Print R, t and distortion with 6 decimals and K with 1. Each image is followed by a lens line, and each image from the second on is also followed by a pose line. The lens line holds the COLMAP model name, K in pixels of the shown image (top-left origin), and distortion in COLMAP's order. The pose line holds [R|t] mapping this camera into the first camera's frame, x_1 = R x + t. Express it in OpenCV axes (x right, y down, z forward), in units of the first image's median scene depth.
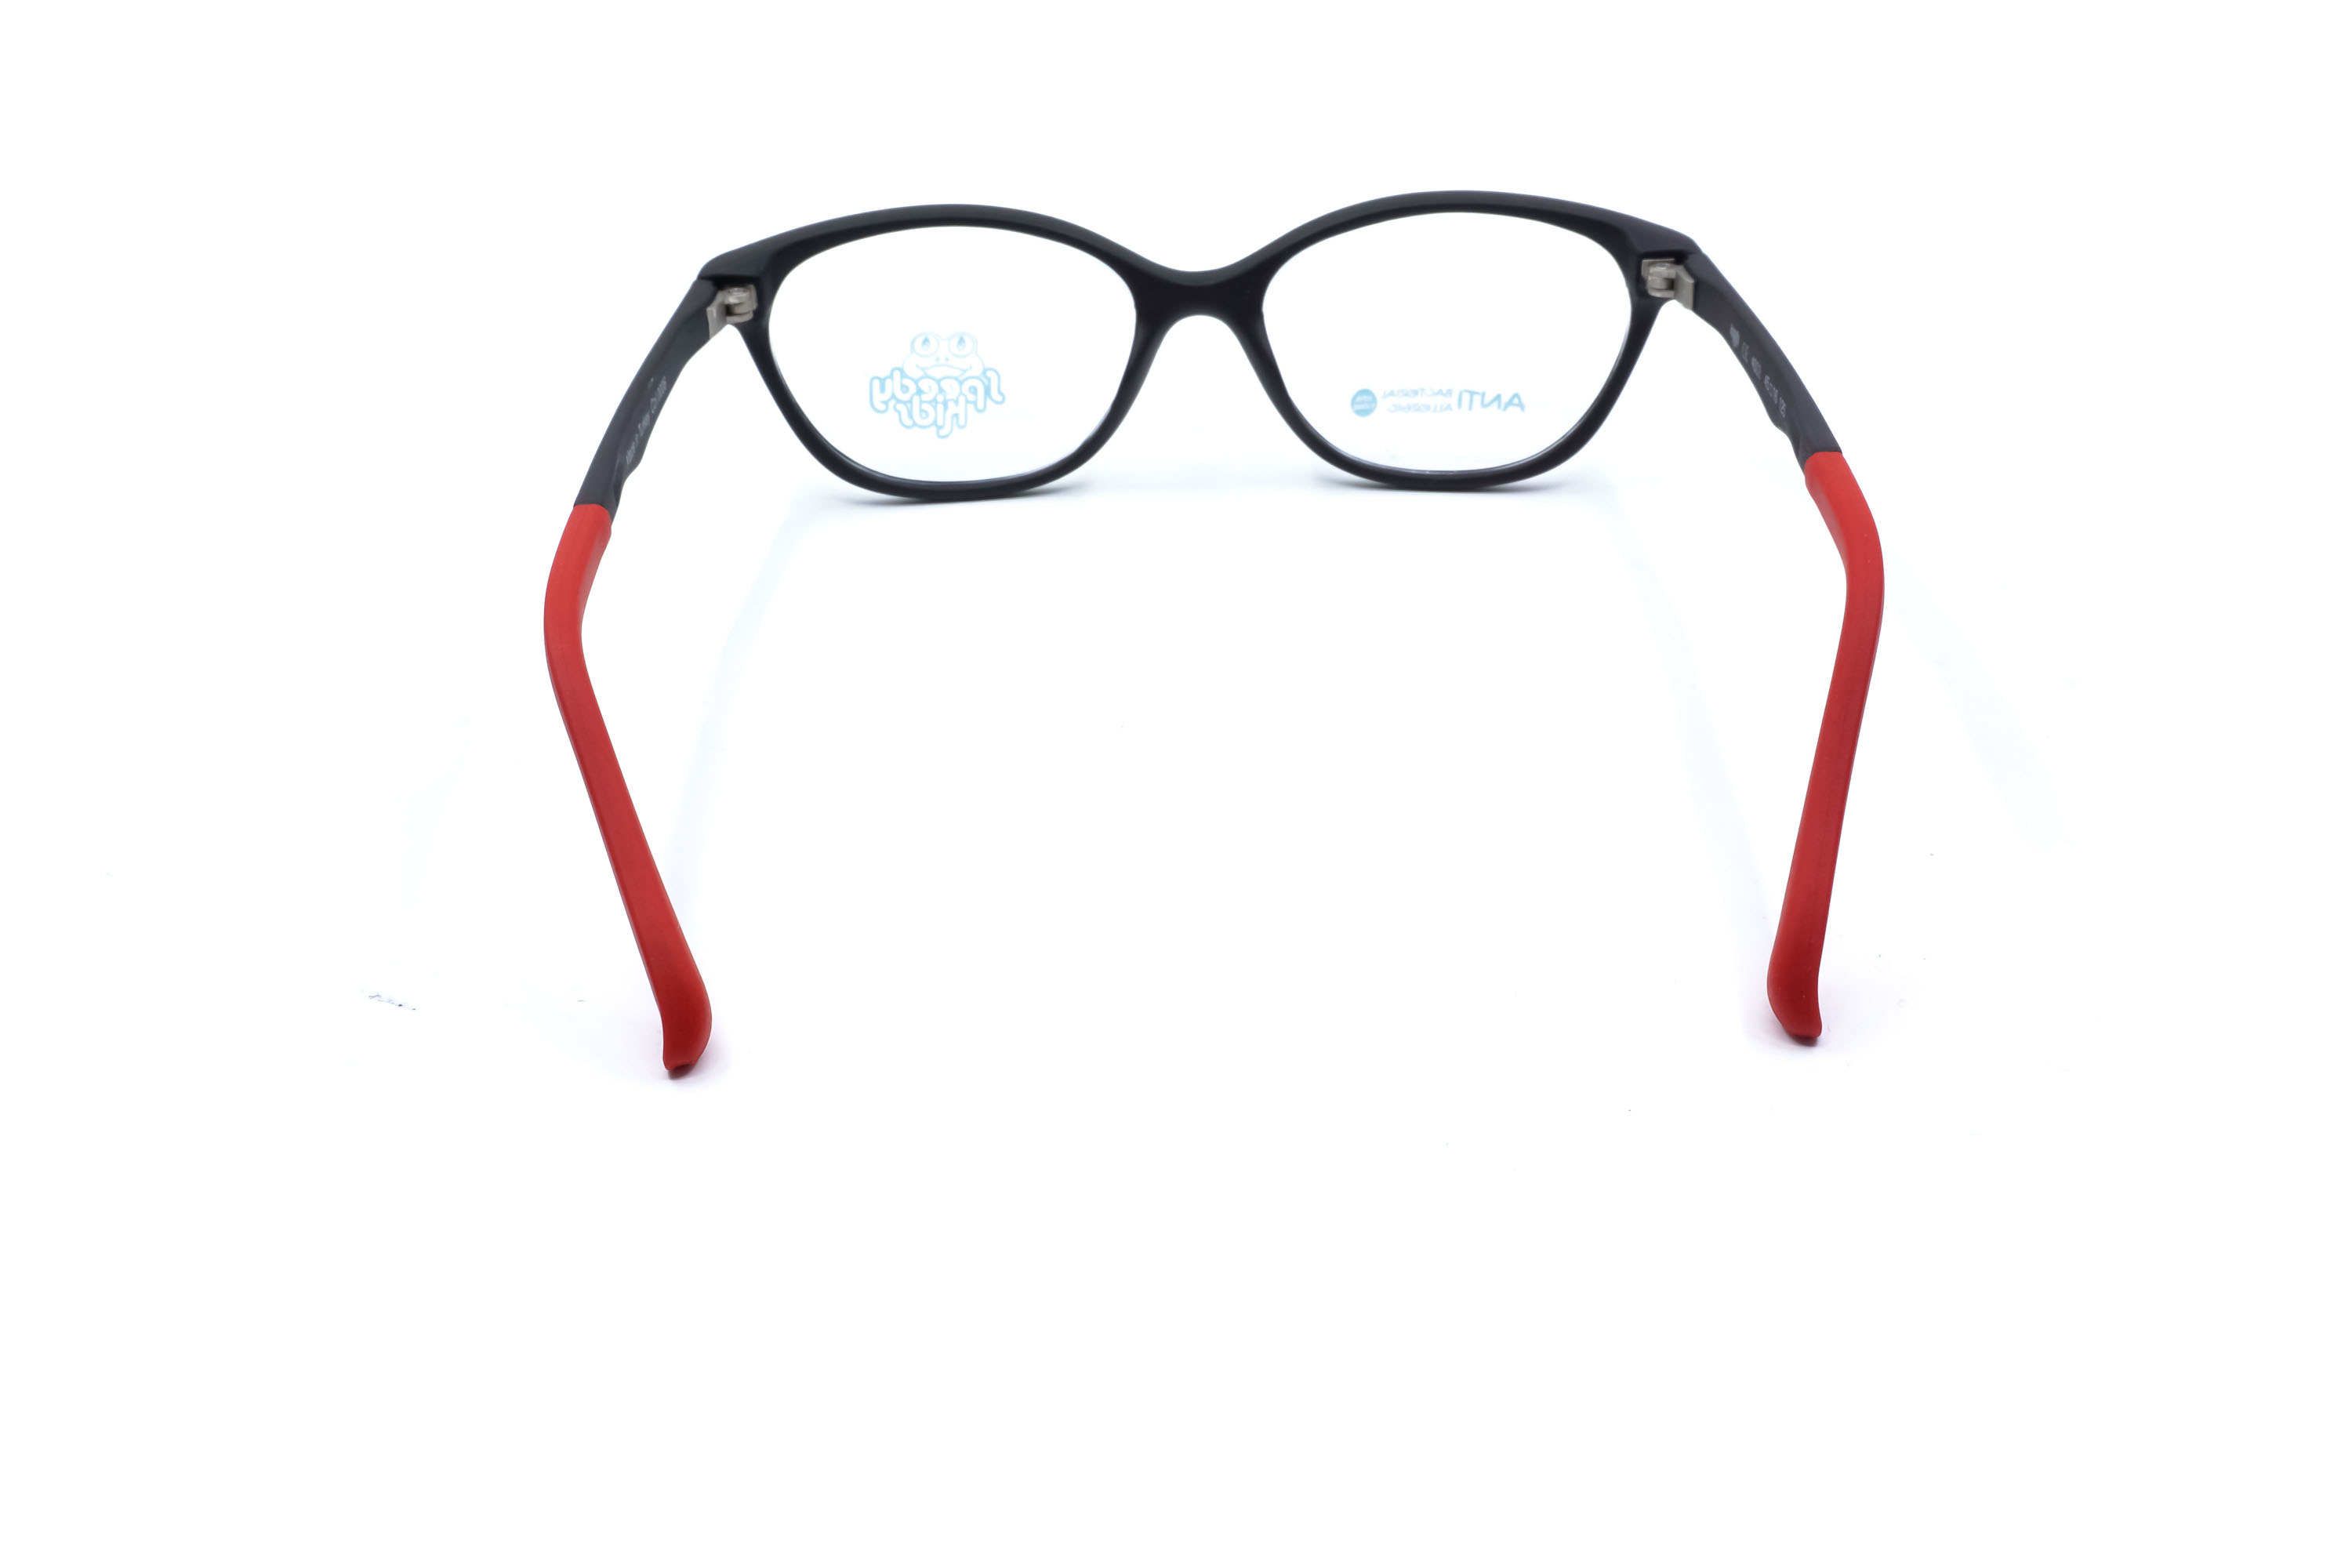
lens RADIAL K [[2446.0, 0, 1176.5], [0, 2446.0, 776.9], [0, 0, 1]] dist [0.020298, 0.000000]
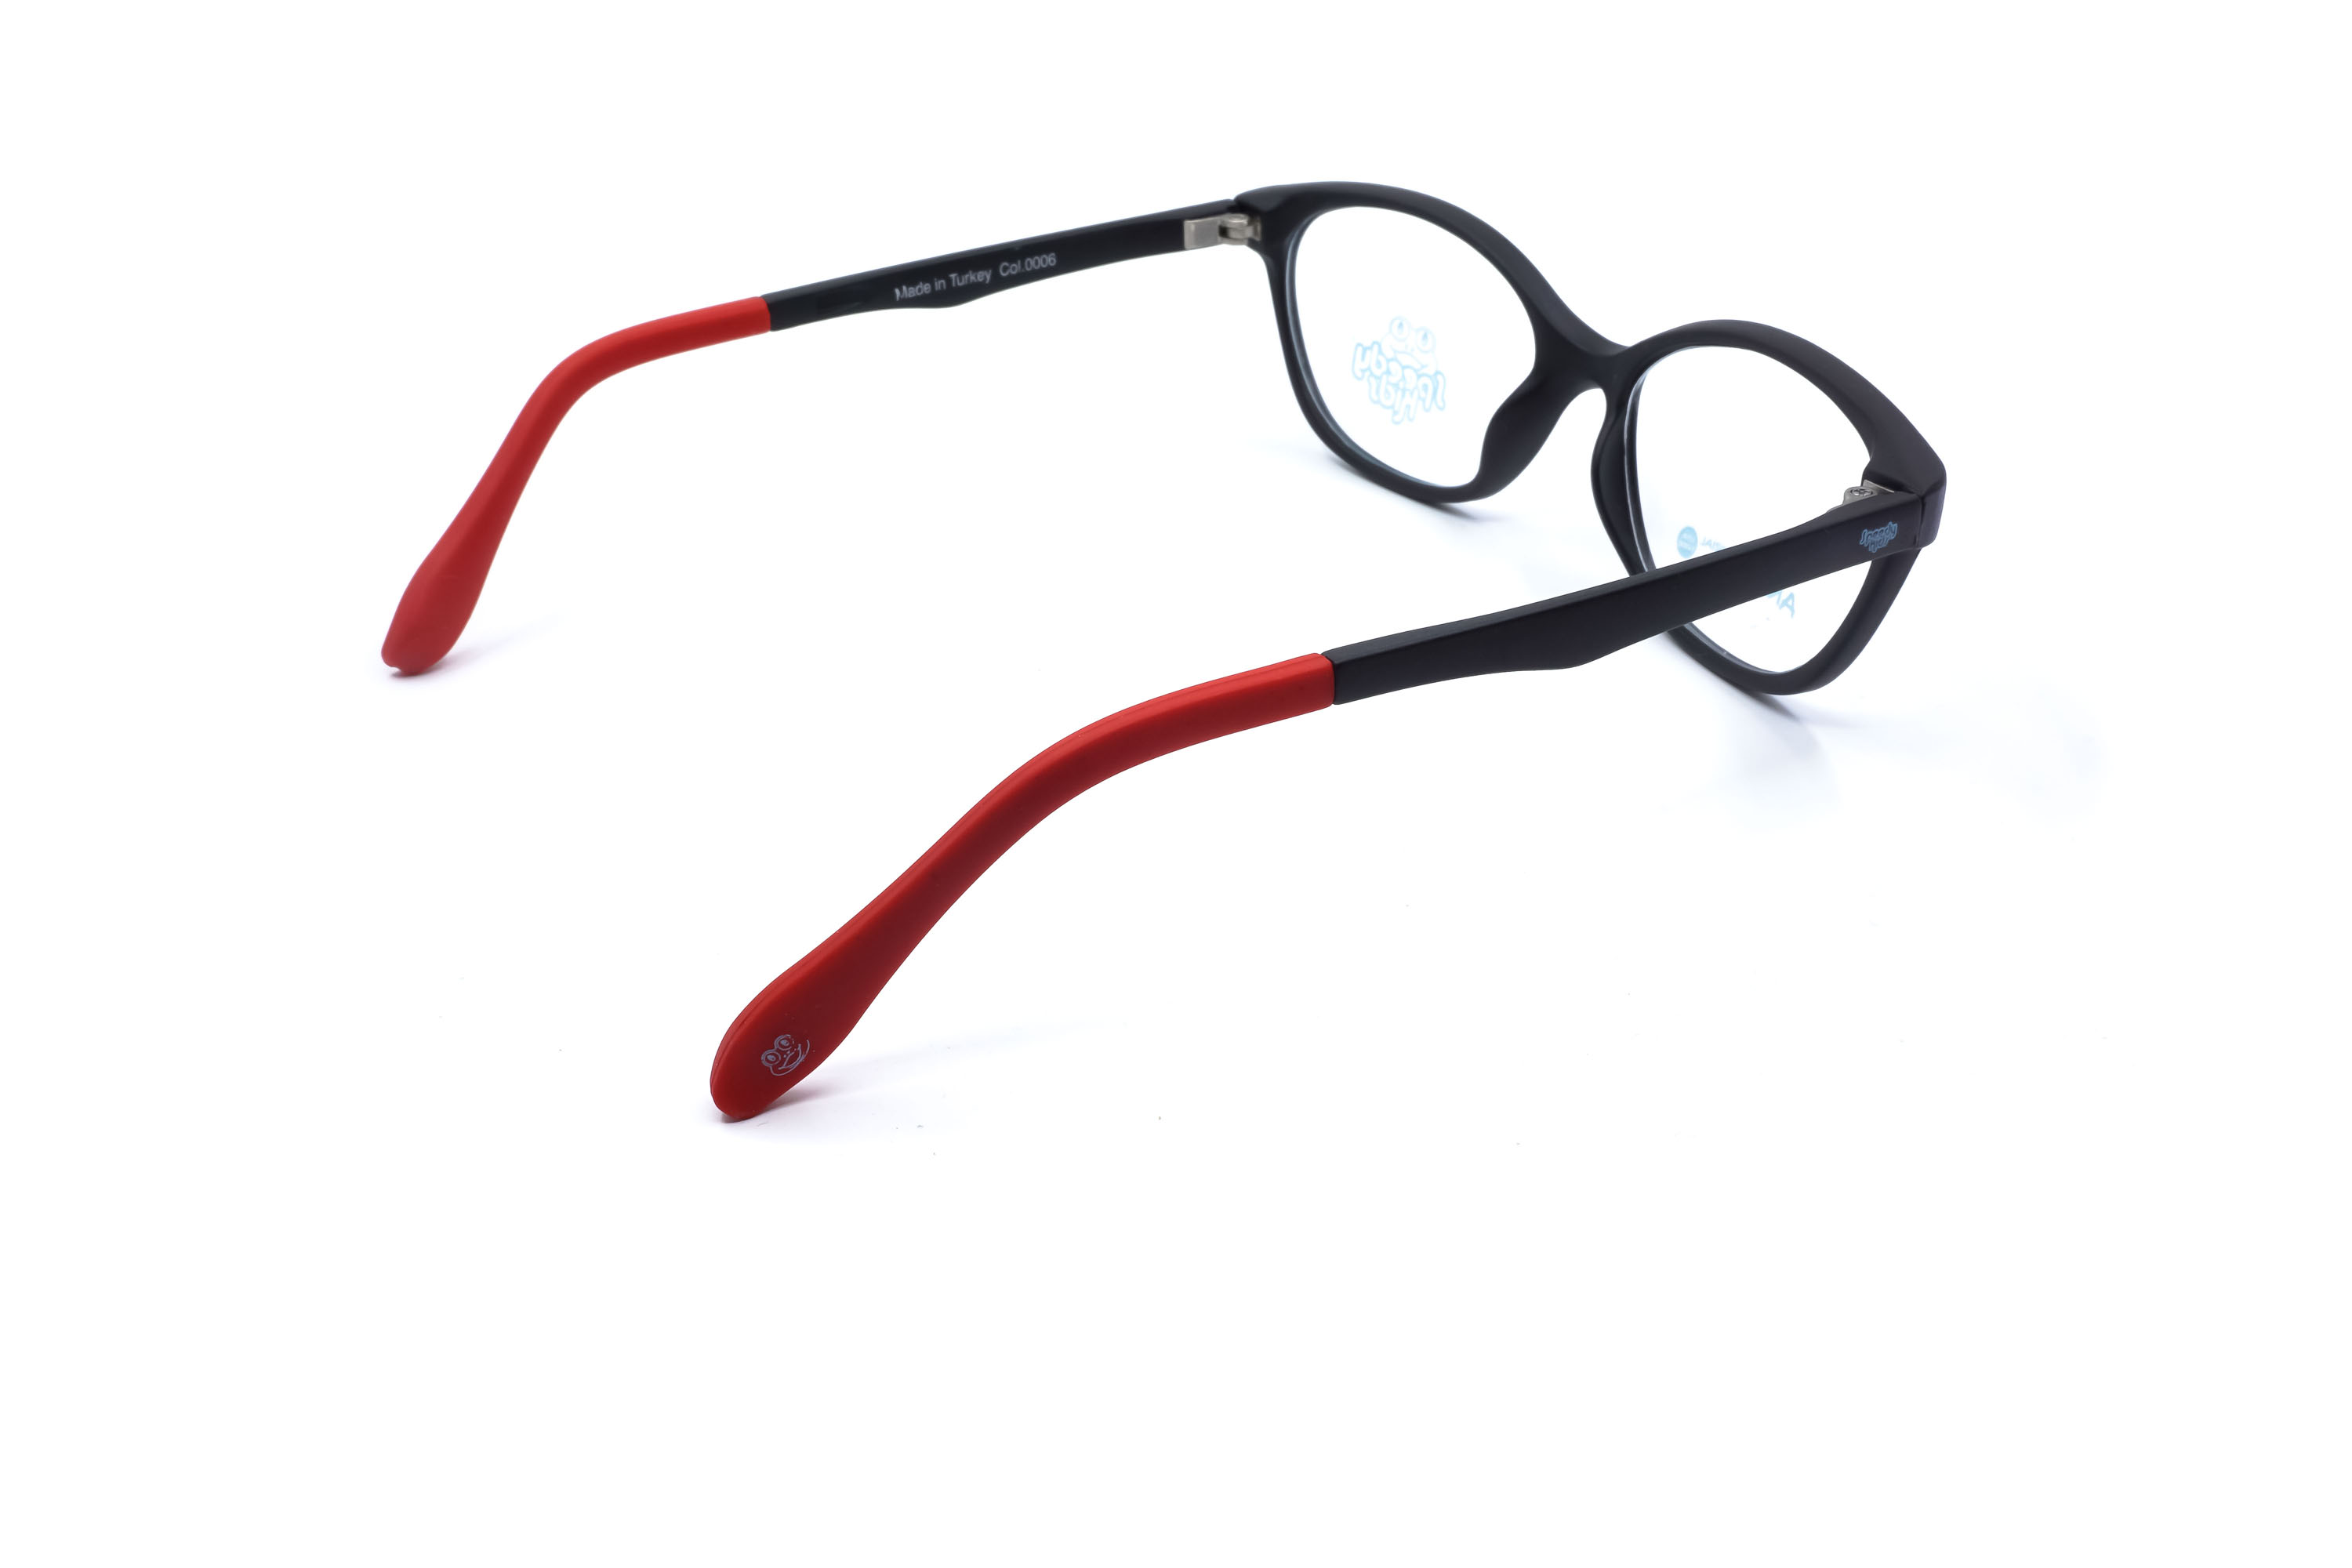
lens RADIAL K [[2446.0, 0, 1189.1], [0, 2446.0, 790.9], [0, 0, 1]] dist [0.020298, 0.000000]
pose [[0.511200, 0.434562, -0.741506, 0.677729], [-0.419834, 0.879077, 0.225749, -0.198862], [0.749943, 0.195907, 0.631828, 0.333183]]
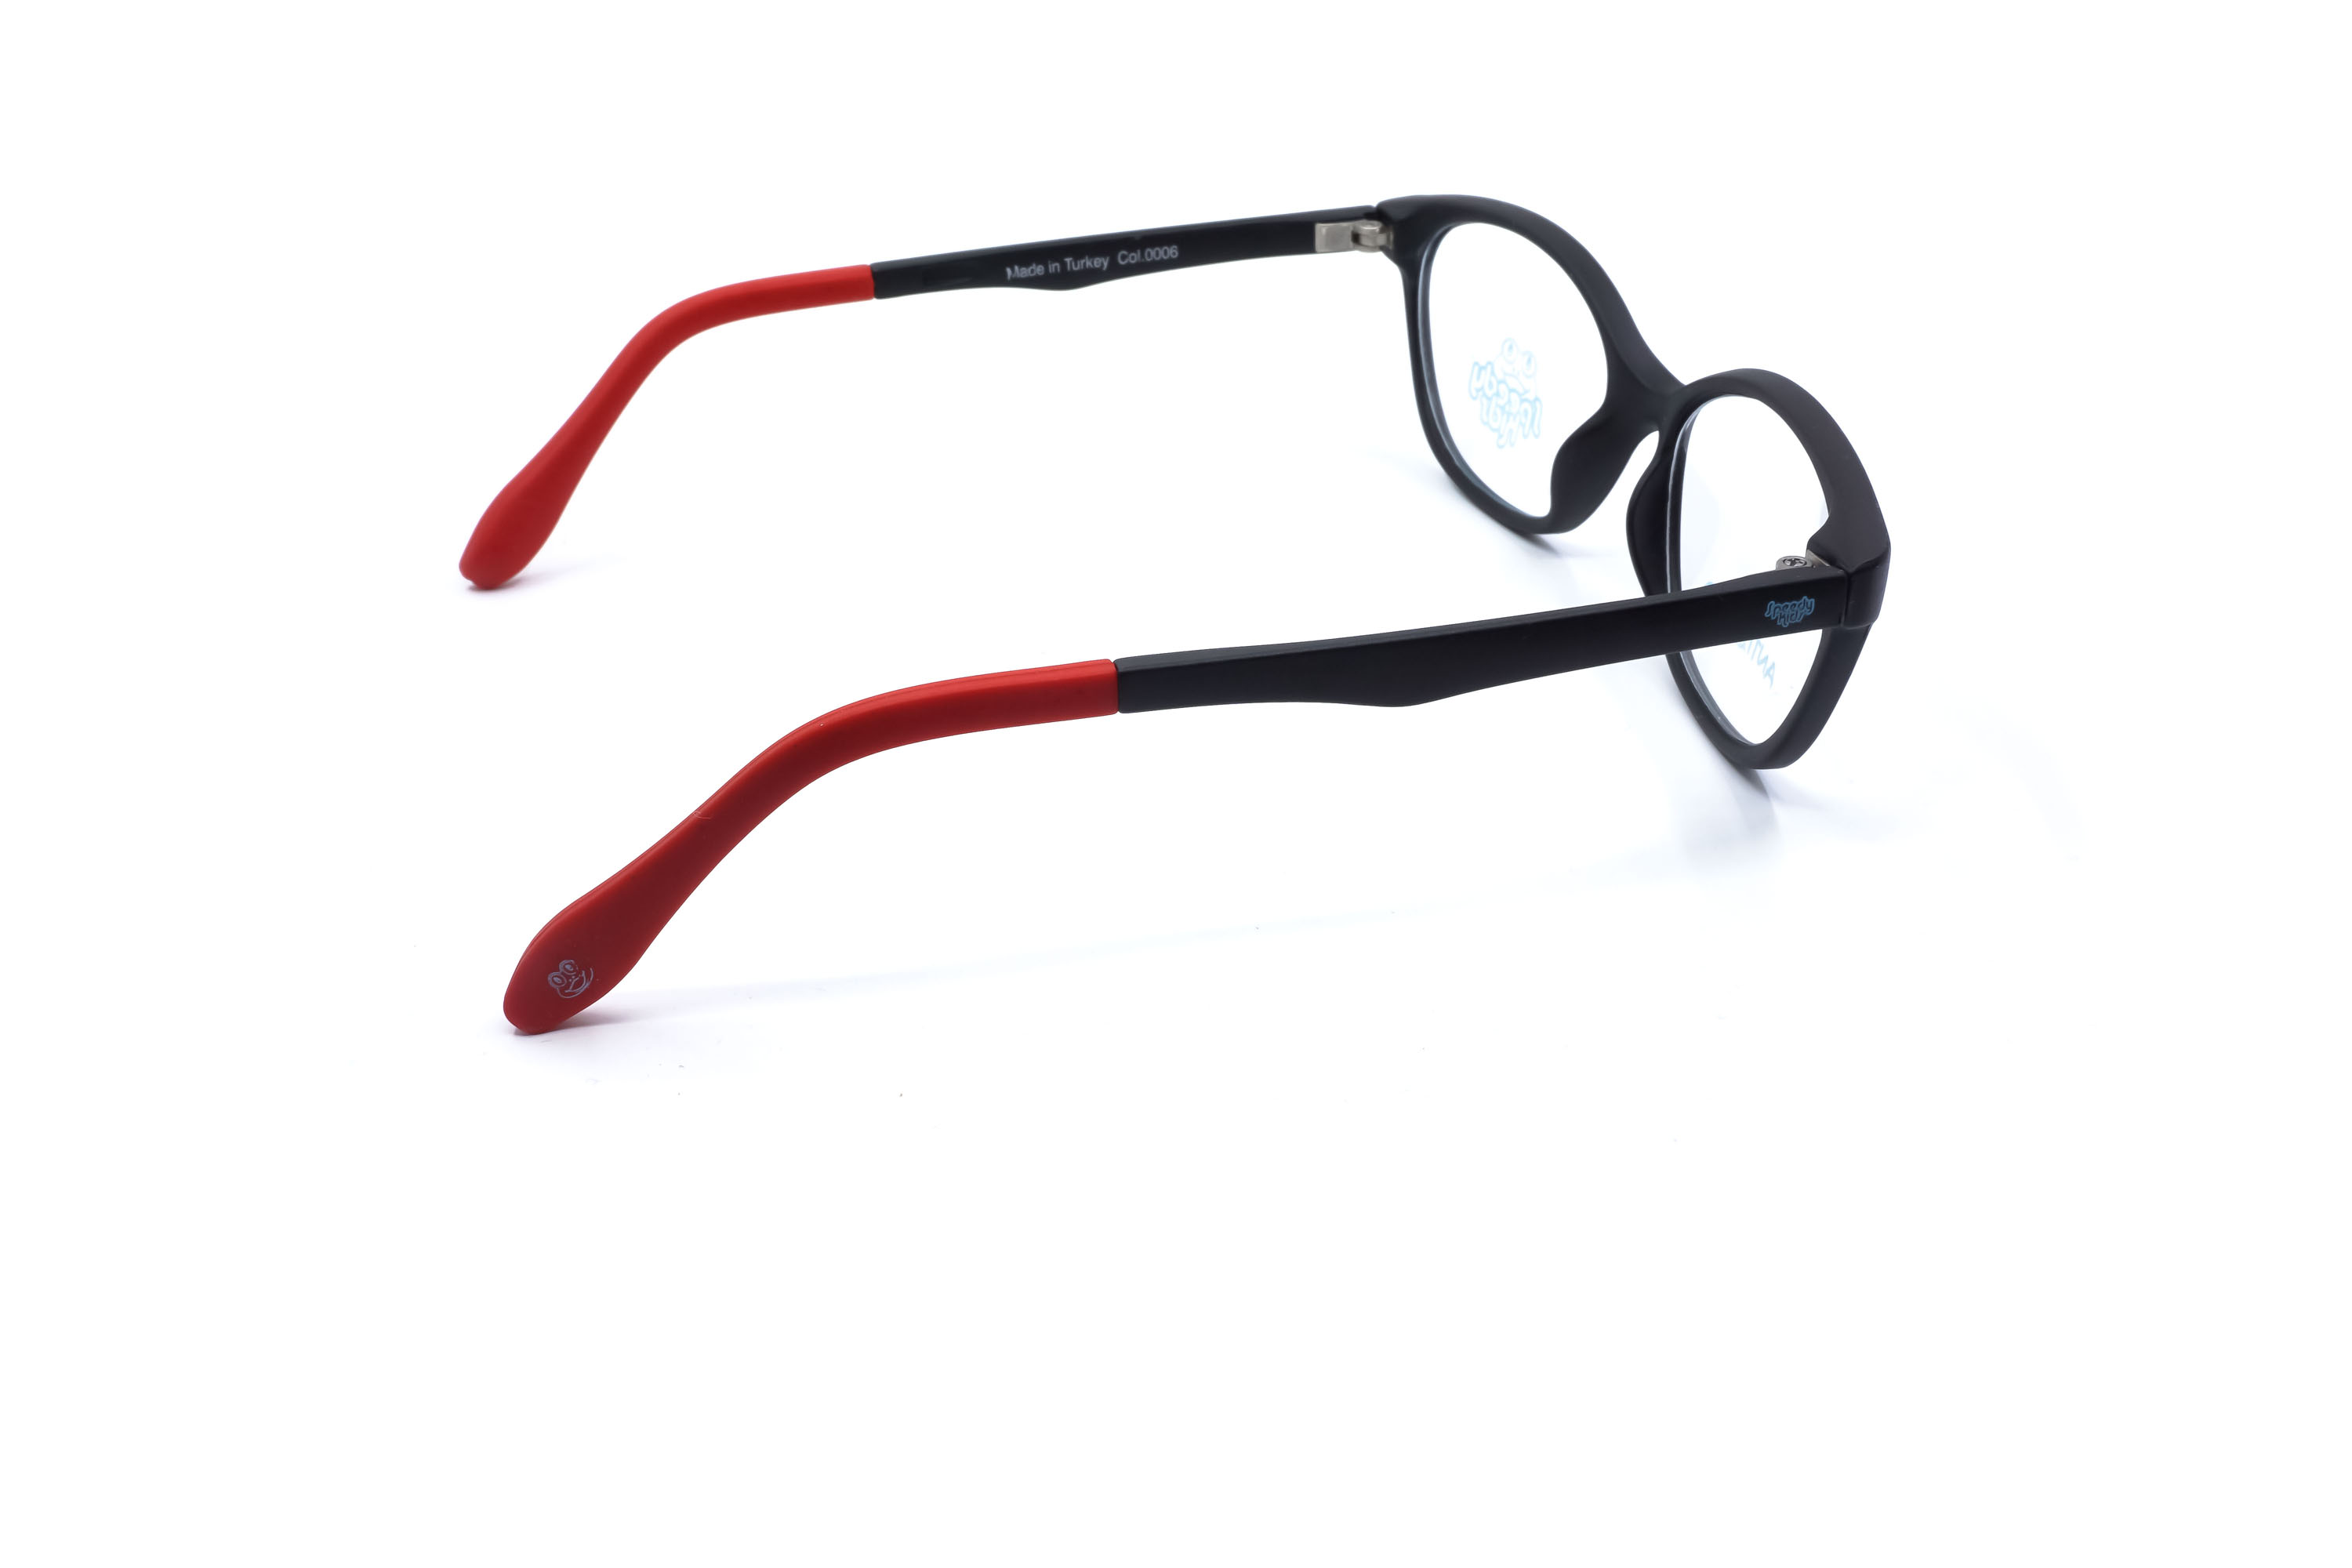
lens RADIAL K [[2446.0, 0, 1191.2], [0, 2446.0, 790.0], [0, 0, 1]] dist [0.020298, 0.000000]
pose [[0.273340, 0.488889, -0.828416, 0.758607], [-0.467468, 0.820190, 0.329790, -0.294247], [0.840689, 0.297113, 0.452731, 0.495458]]
